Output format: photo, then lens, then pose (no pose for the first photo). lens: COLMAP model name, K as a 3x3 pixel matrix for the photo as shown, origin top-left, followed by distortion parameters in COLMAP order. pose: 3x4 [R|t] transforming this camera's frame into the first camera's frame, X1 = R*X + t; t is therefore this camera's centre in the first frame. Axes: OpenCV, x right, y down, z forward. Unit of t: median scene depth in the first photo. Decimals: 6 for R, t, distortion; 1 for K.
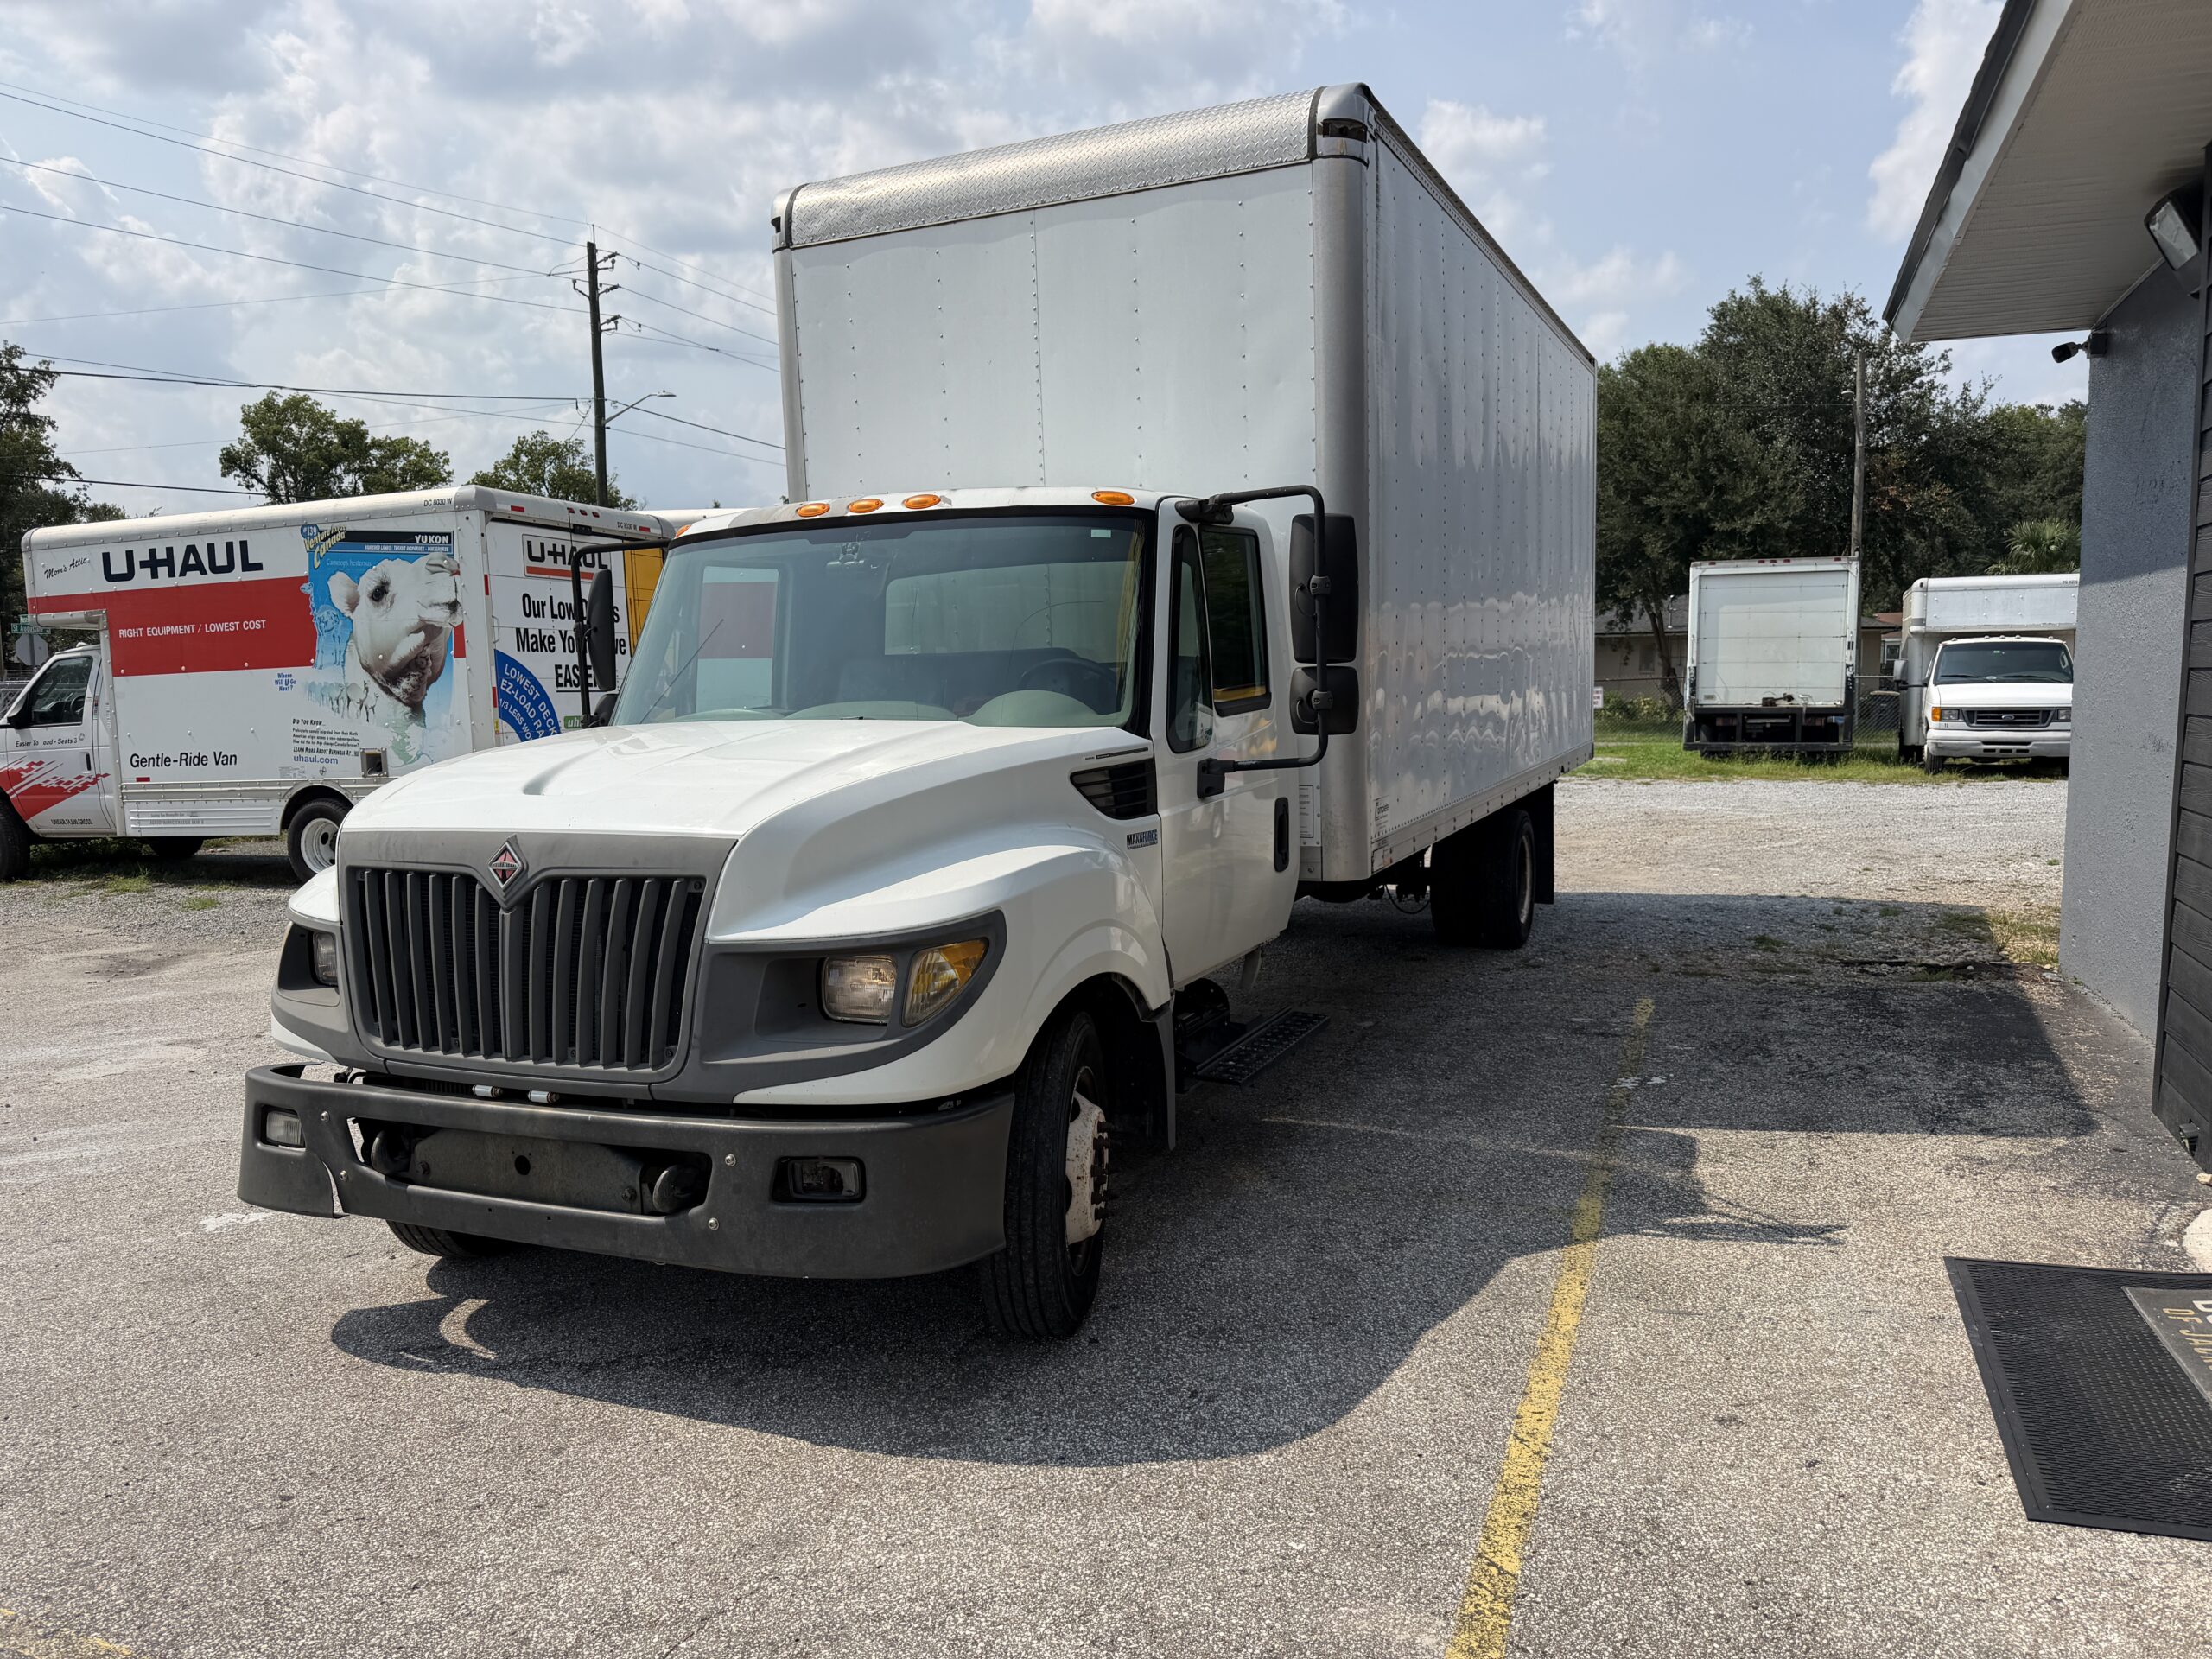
lens RADIAL K [[1568.2, 0, 1138.3], [0, 1568.2, 832.4], [0, 0, 1]] dist [0.077418, -0.122209]
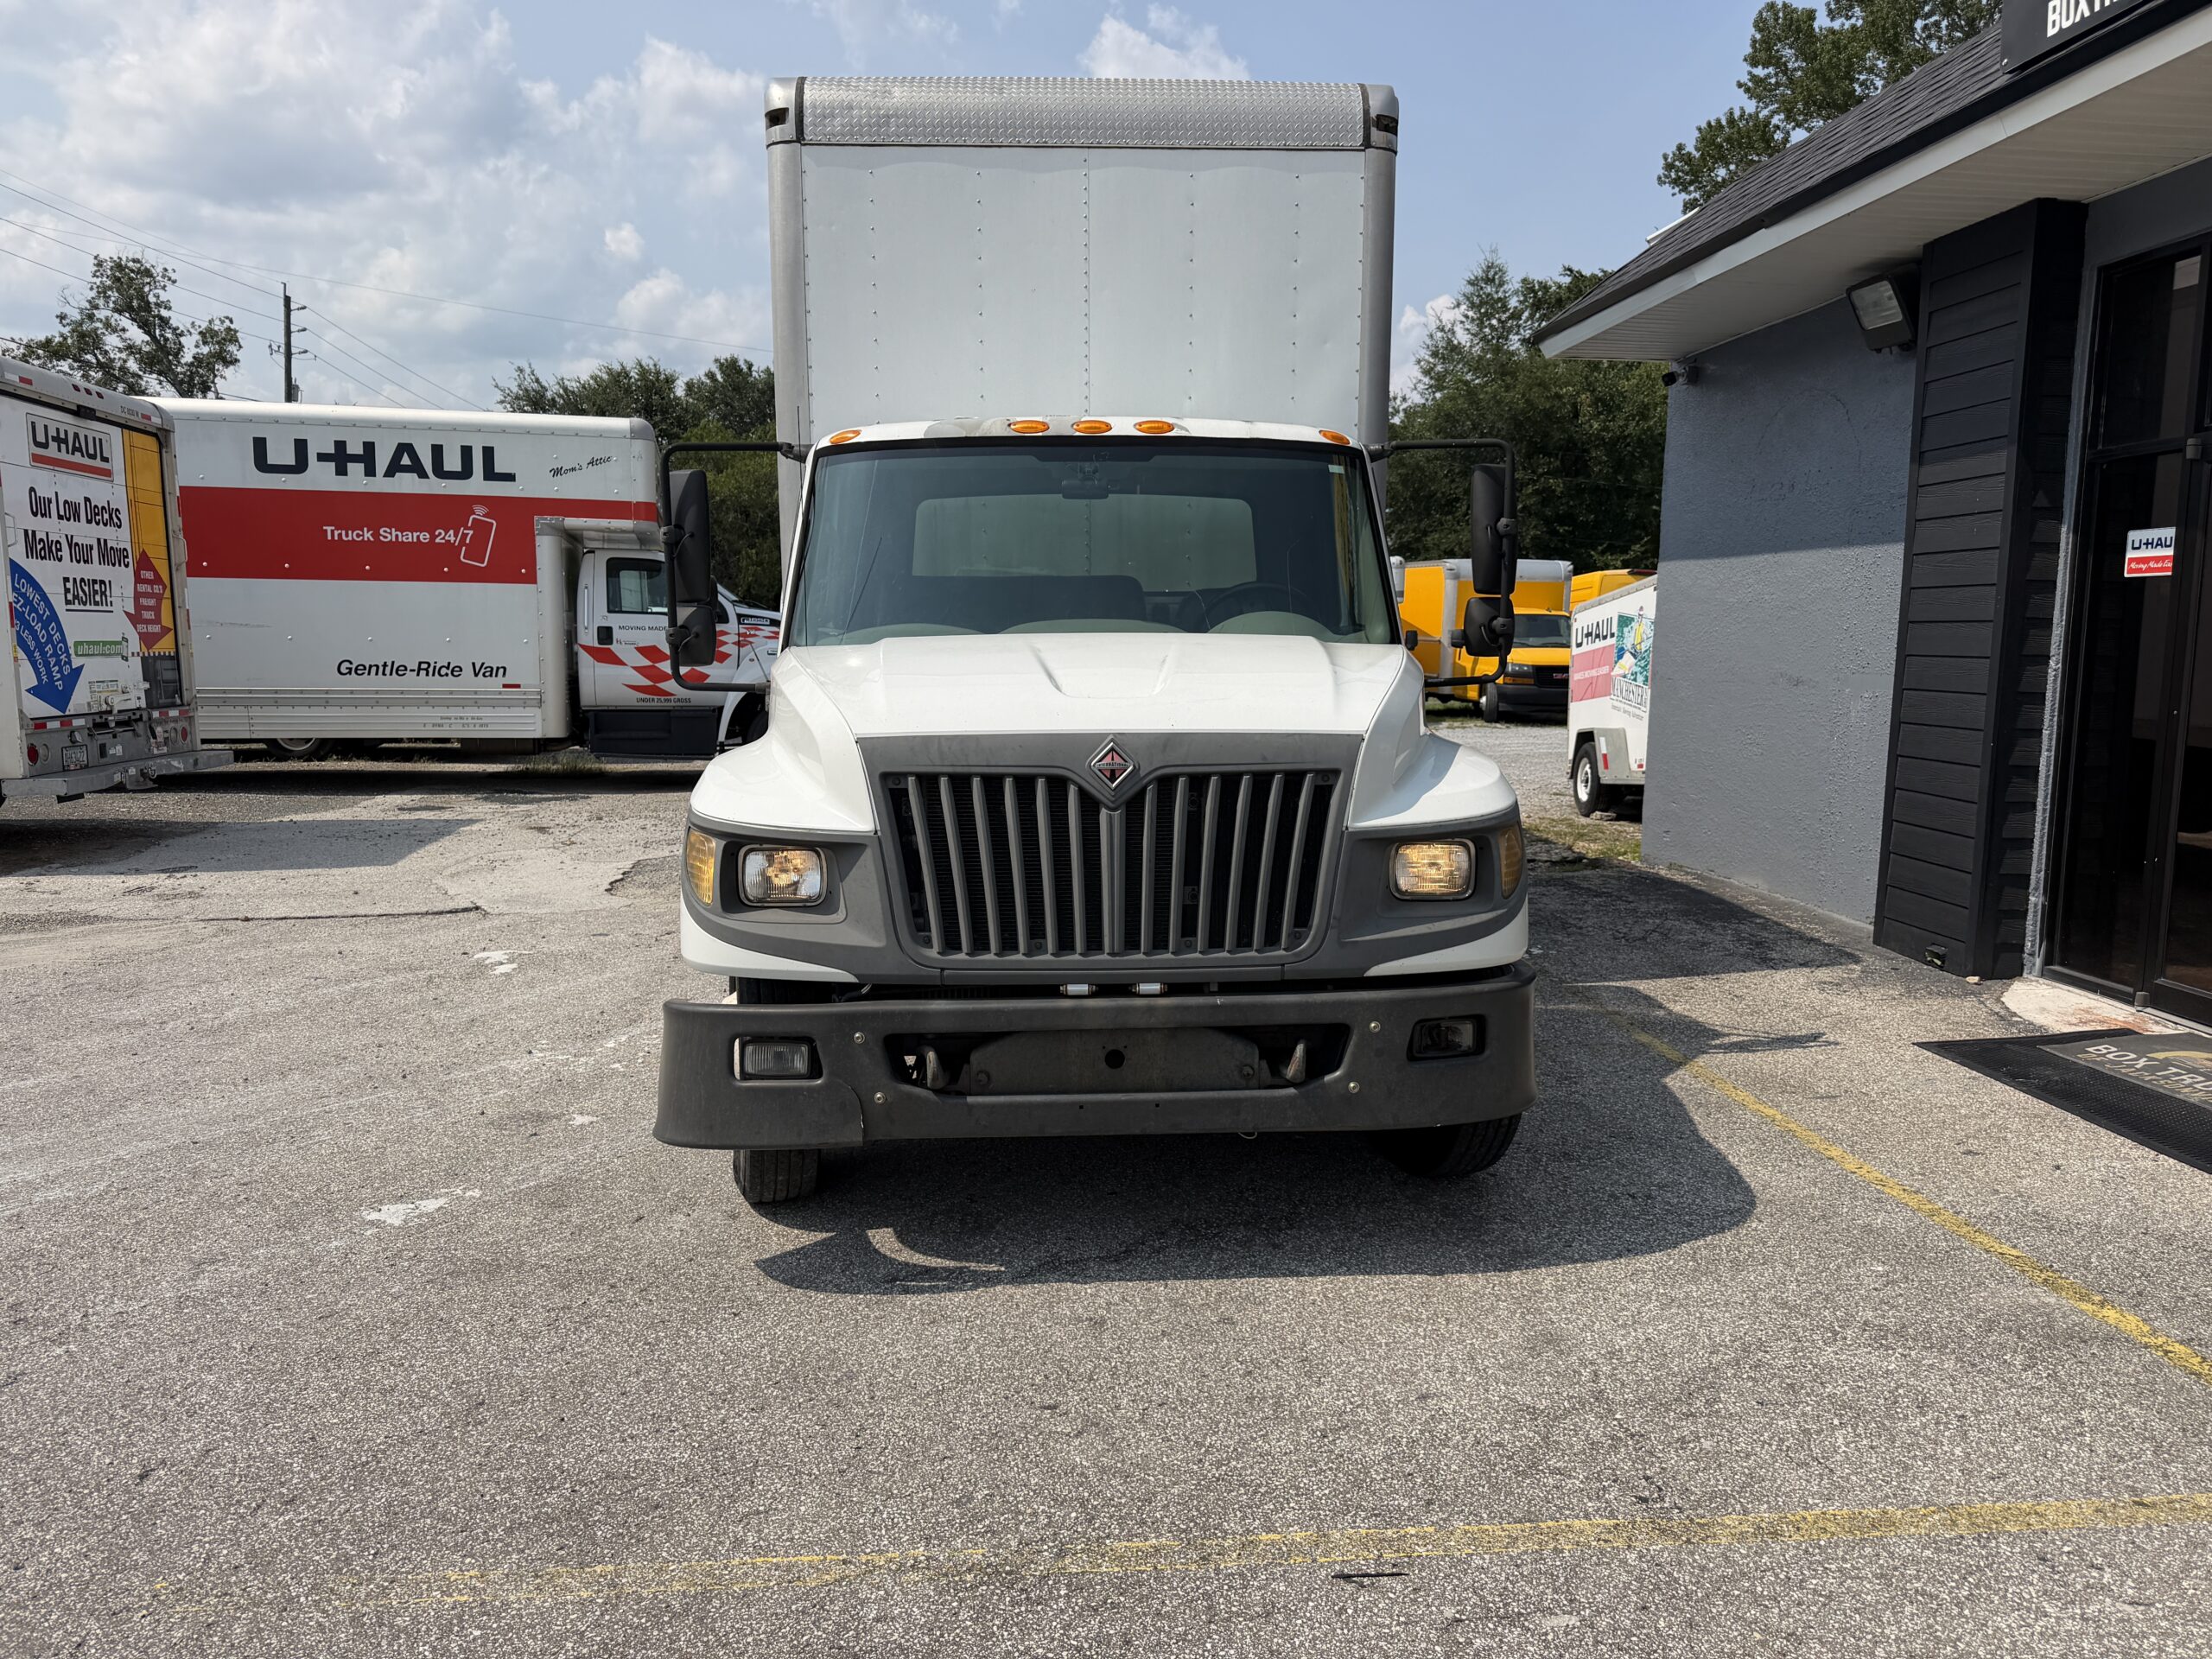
lens RADIAL K [[1577.5, 0, 1071.3], [0, 1577.5, 820.1], [0, 0, 1]] dist [0.080952, -0.117858]
pose [[0.891600, -0.028031, 0.451956, -0.771915], [0.020504, 0.999558, 0.021544, 0.030702], [-0.452360, -0.009941, 0.891780, 0.100261]]
